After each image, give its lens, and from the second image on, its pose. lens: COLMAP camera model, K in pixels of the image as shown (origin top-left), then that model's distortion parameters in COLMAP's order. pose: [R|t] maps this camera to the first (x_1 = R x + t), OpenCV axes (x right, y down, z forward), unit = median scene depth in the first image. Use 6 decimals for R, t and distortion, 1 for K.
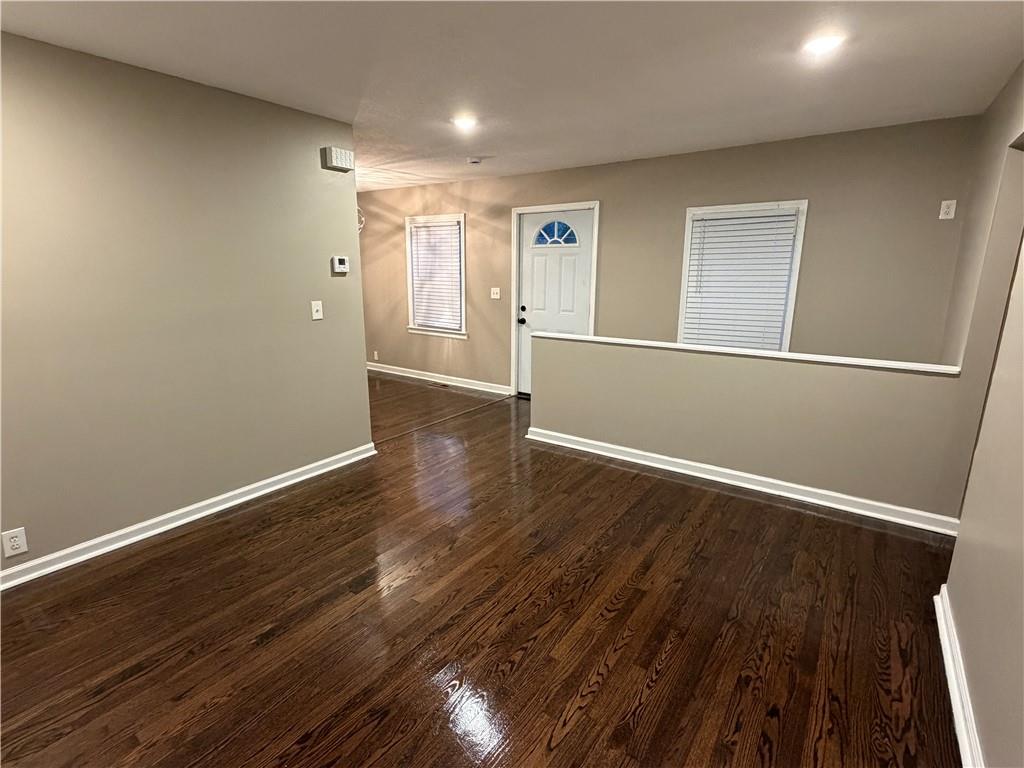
lens RADIAL K [[508.7, 0, 503.4], [0, 508.7, 387.0], [0, 0, 1]] dist [0.002574, 0.000109]
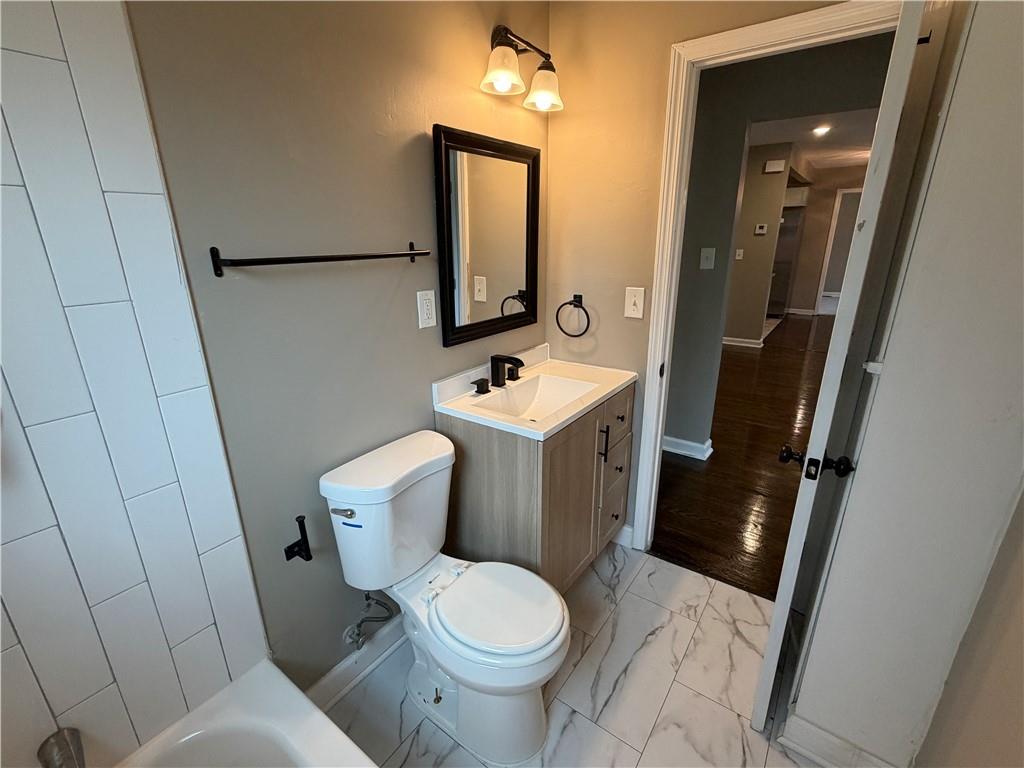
lens RADIAL K [[458.5, 0, 508.4], [0, 458.5, 382.1], [0, 0, 1]] dist [0.002652, 0.000437]
pose [[-0.002321, 0.309127, -0.951018, 0.909449], [-0.223038, 0.926904, 0.301833, -0.024483], [0.974807, 0.212813, 0.066796, 0.109135]]
